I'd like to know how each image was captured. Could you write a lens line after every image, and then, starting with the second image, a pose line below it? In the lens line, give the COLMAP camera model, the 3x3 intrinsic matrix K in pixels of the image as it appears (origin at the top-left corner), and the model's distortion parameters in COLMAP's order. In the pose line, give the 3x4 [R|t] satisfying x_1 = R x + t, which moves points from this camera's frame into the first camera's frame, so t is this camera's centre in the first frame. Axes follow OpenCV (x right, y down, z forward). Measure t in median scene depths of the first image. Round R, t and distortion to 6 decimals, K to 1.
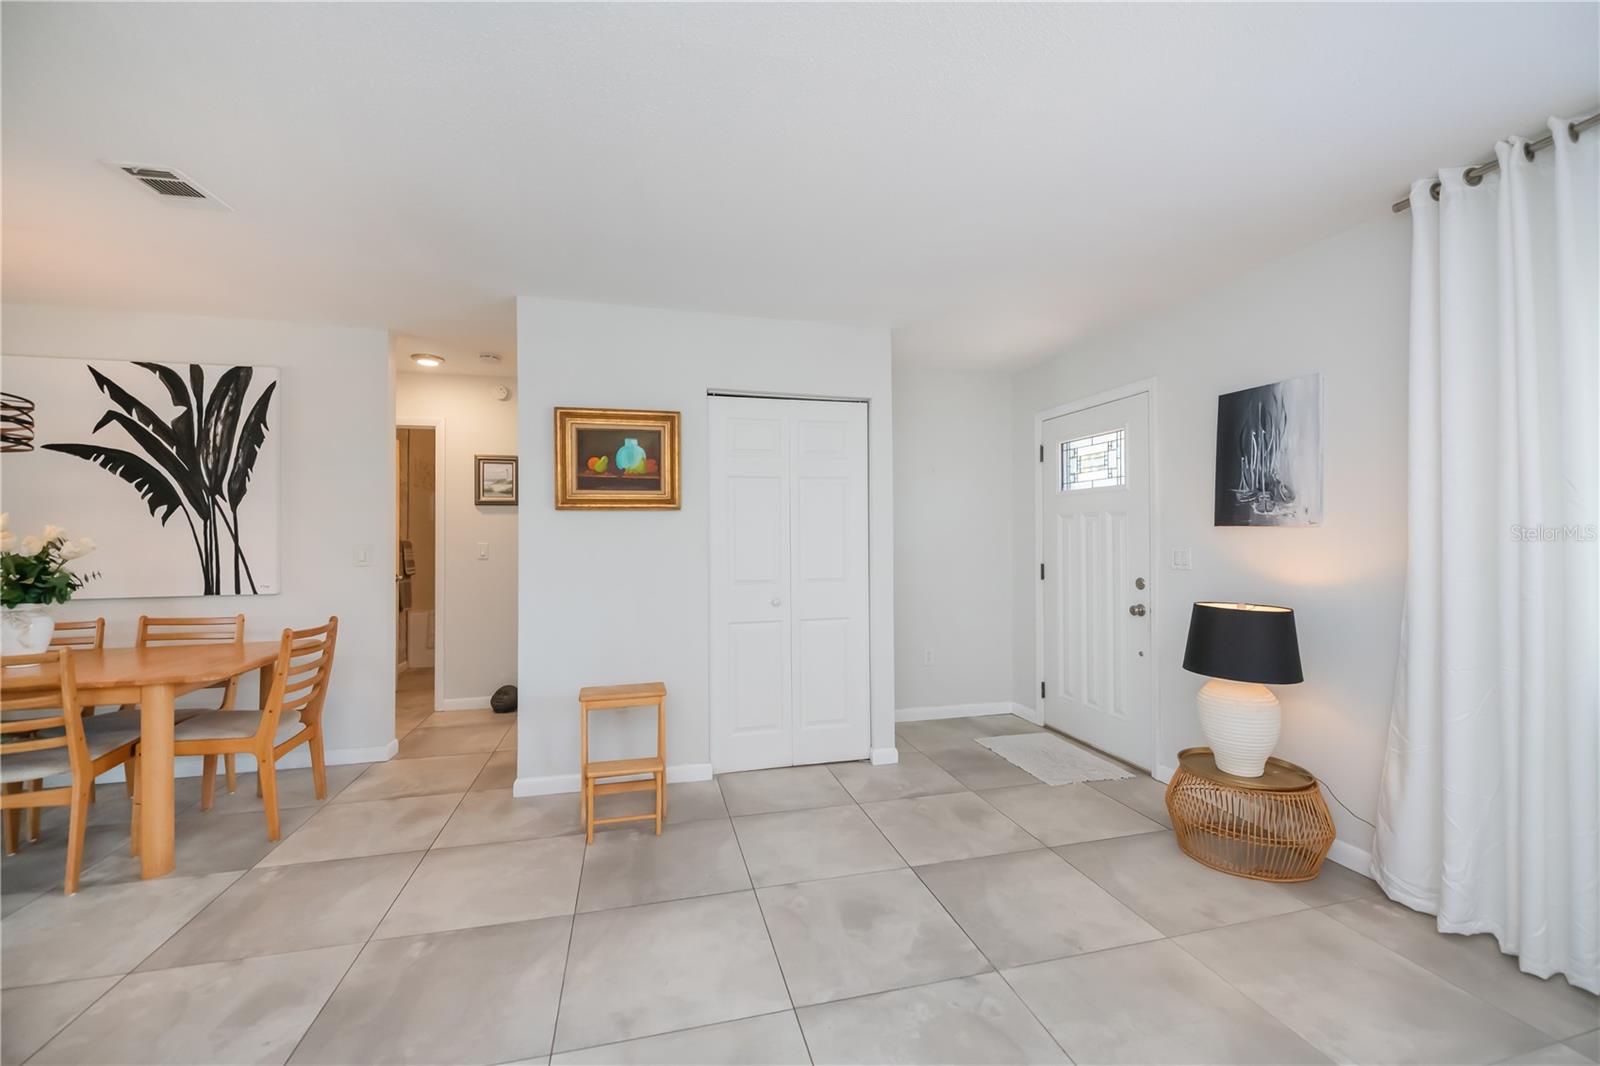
lens RADIAL K [[647.6, 0, 801.6], [0, 647.6, 530.0], [0, 0, 1]] dist [-0.002481, -0.002191]
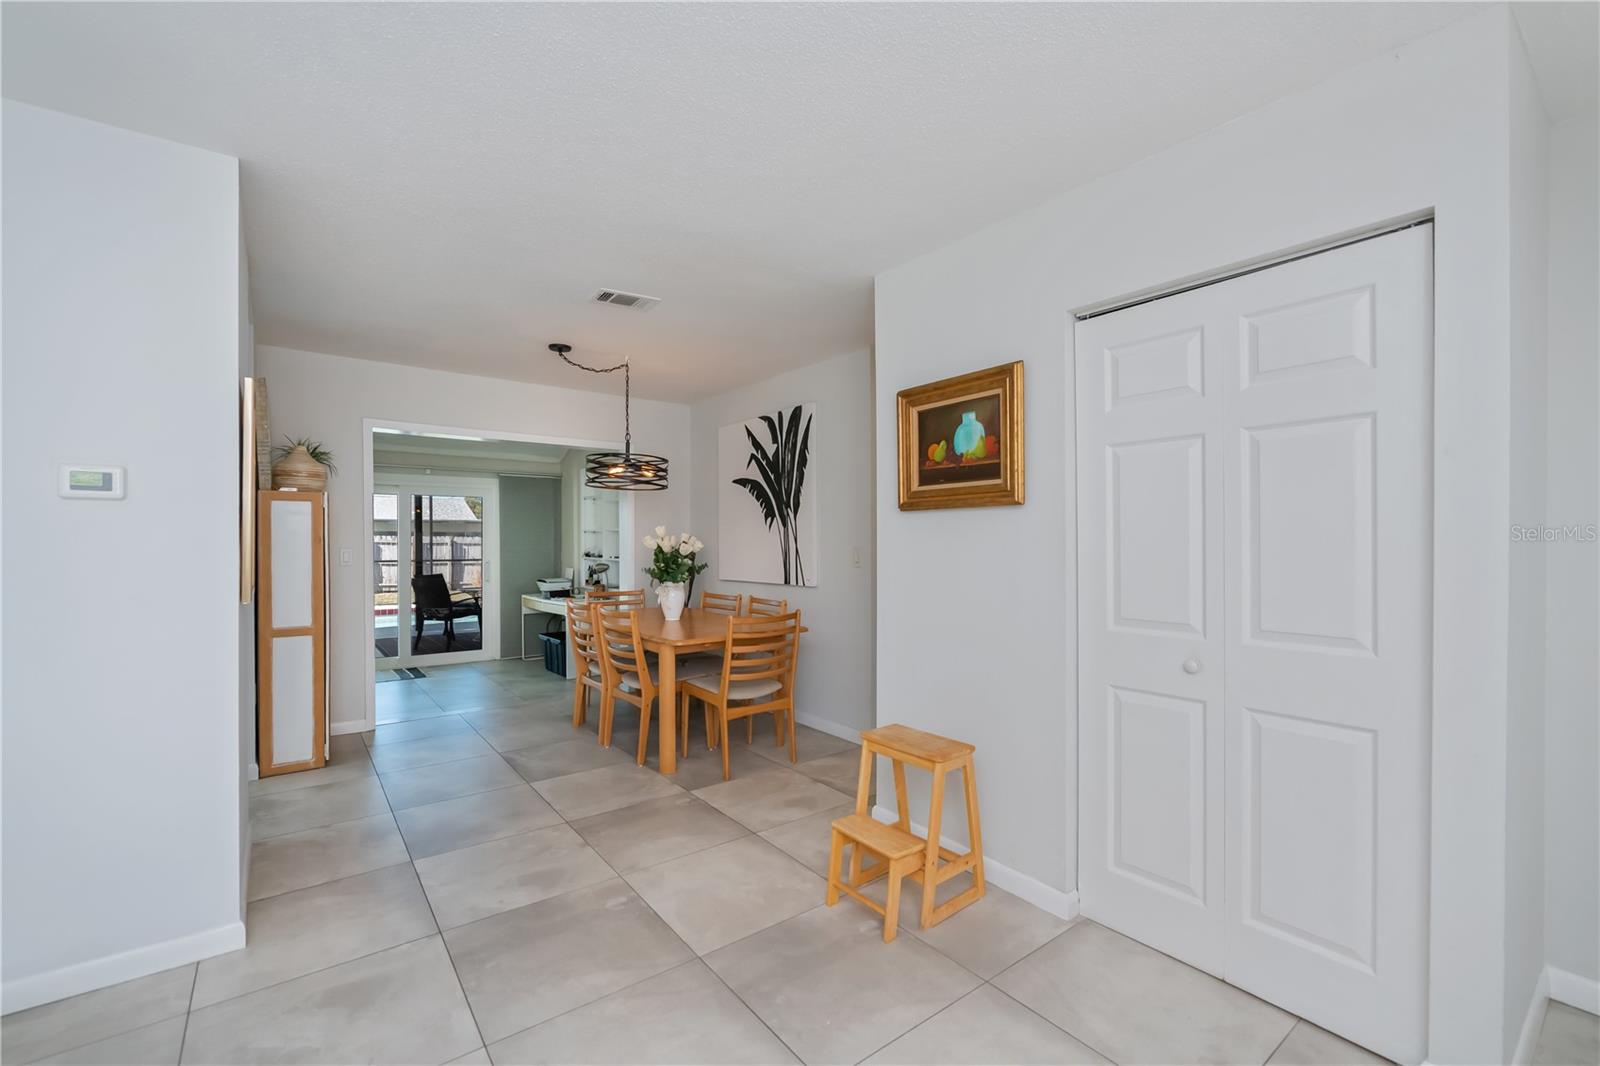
lens RADIAL K [[674.2, 0, 799.0], [0, 674.2, 544.9], [0, 0, 1]] dist [-0.000283, -0.002197]
pose [[0.381435, 0.012131, -0.924316, 0.382208], [0.010188, 0.999798, 0.017326, -0.003174], [0.924340, -0.016026, 0.381234, 0.513282]]
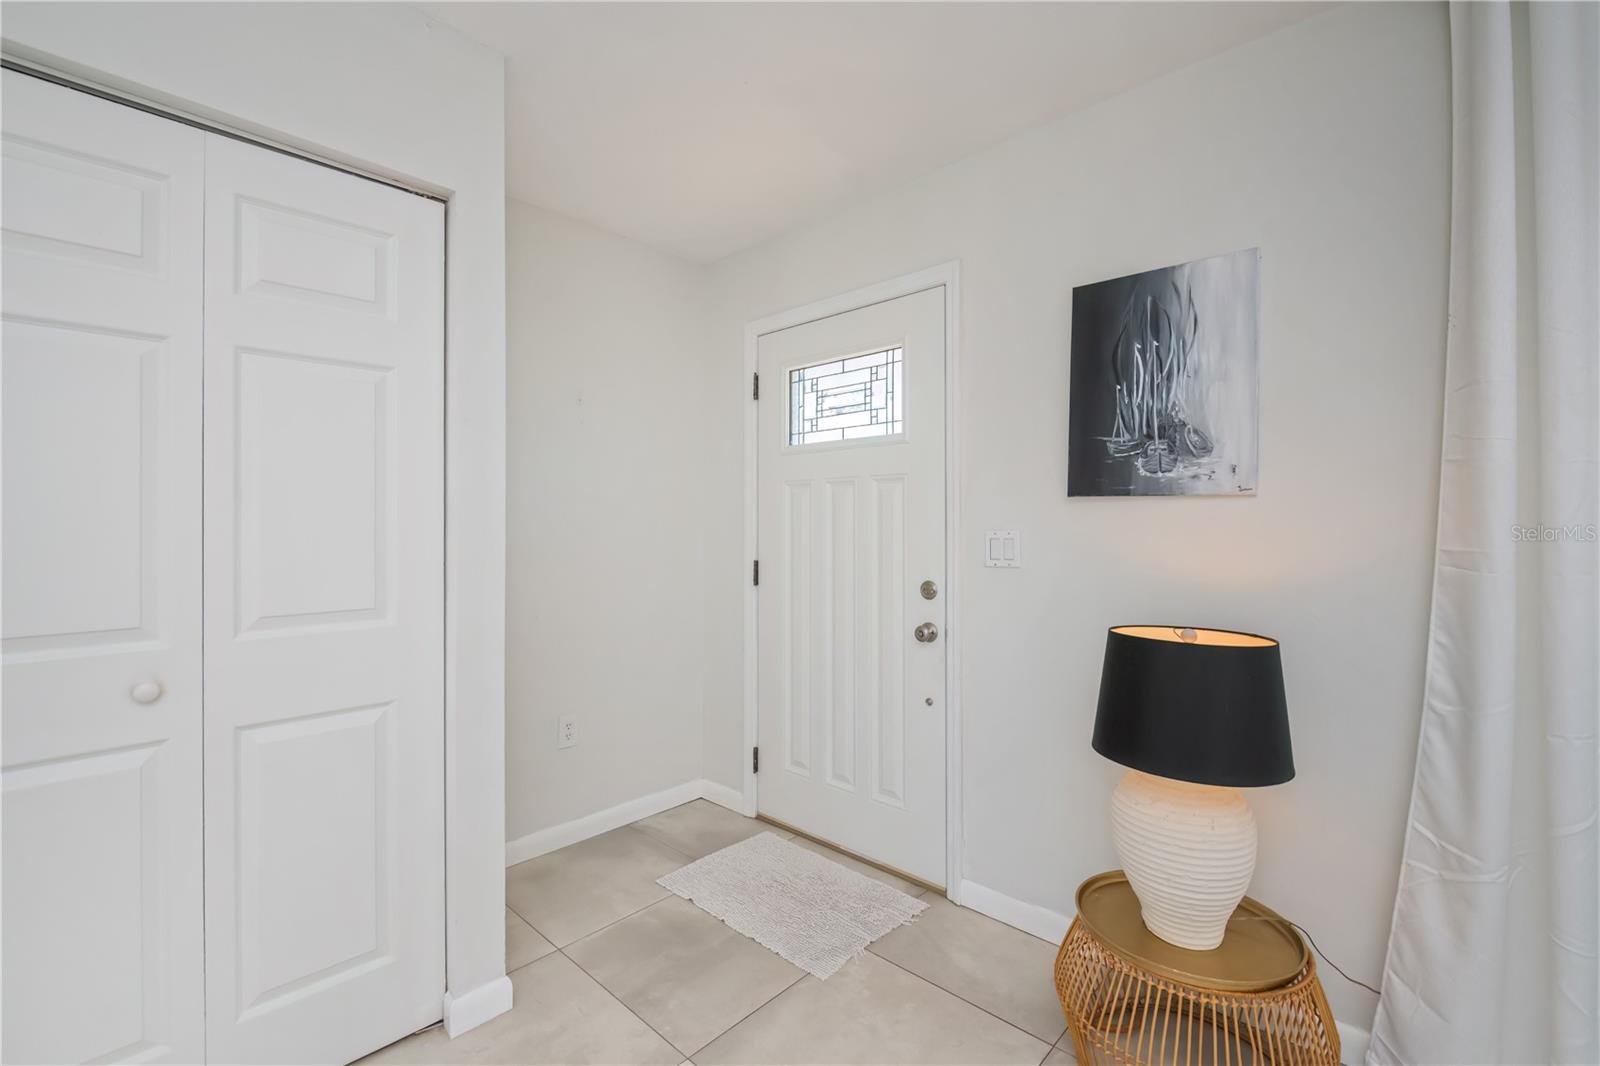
lens RADIAL K [[699.4, 0, 812.5], [0, 699.4, 519.2], [0, 0, 1]] dist [-0.000884, -0.000682]
pose [[0.841934, 0.008911, 0.539507, 0.064518], [-0.008075, 0.999960, -0.003914, 0.018646], [-0.539520, -0.001062, 0.841972, 0.519327]]
